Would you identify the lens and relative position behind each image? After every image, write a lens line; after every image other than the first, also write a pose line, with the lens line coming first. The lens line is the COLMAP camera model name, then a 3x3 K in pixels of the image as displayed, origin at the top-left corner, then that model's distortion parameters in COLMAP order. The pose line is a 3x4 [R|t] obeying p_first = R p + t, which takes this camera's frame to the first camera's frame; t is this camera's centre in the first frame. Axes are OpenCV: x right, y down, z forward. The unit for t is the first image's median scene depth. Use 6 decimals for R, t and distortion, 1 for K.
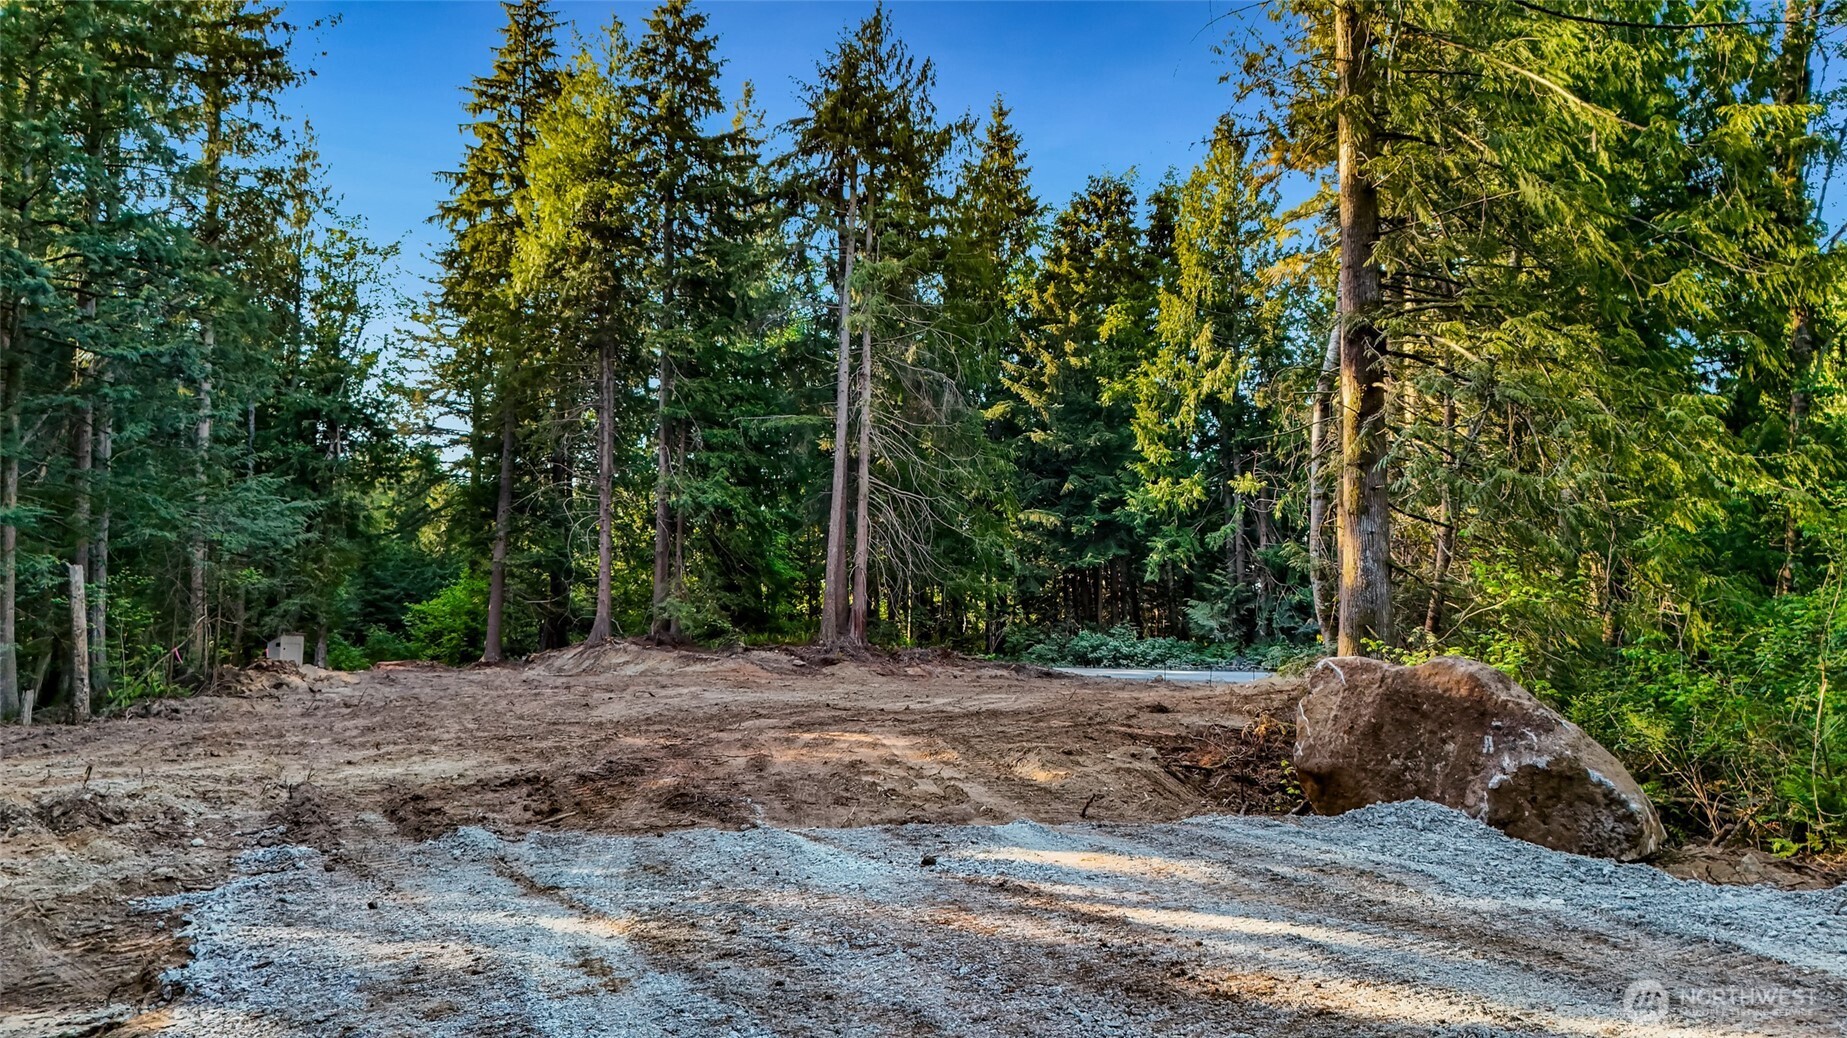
lens RADIAL K [[1262.1, 0, 923.5], [0, 1262.1, 519.0], [0, 0, 1]] dist [-0.007951, -0.004104]
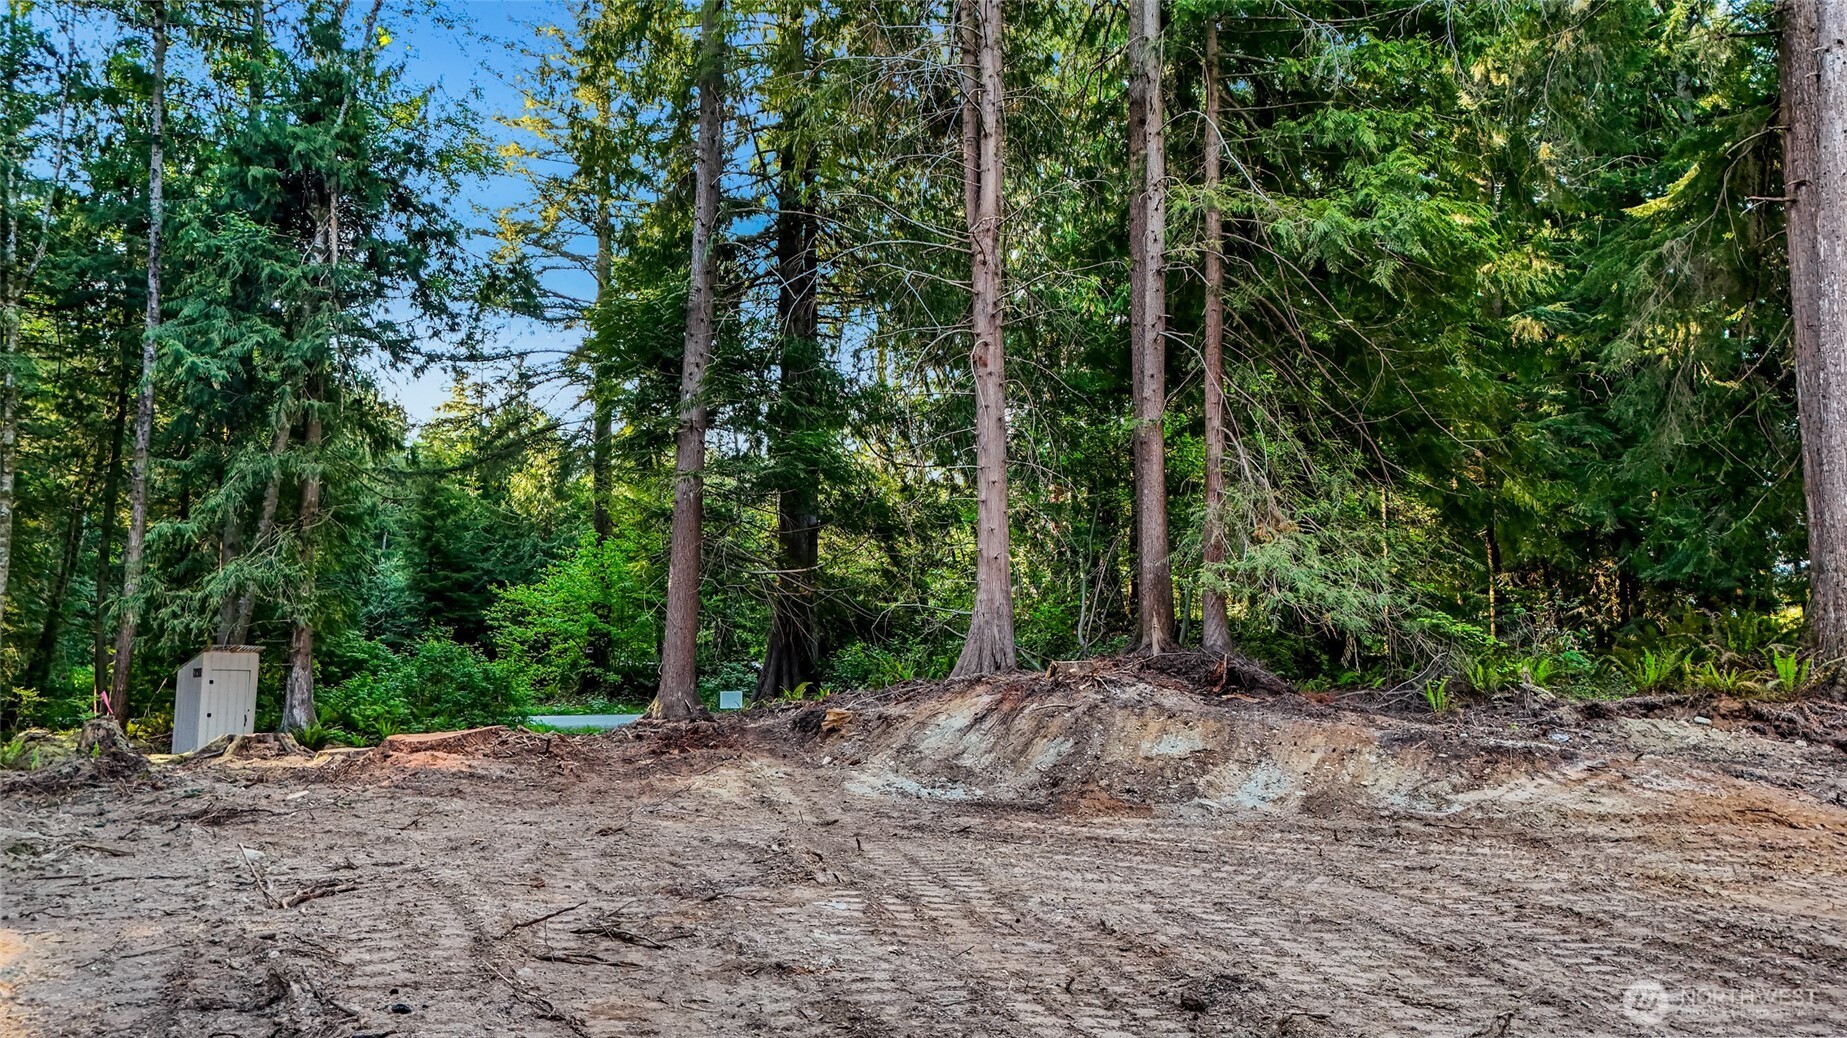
lens RADIAL K [[1262.1, 0, 923.5], [0, 1262.1, 519.0], [0, 0, 1]] dist [-0.007951, -0.004104]
pose [[0.997988, -0.006516, -0.063074, -0.221604], [0.006496, 0.999979, -0.000527, 0.045901], [0.063076, 0.000117, 0.998009, 0.549739]]
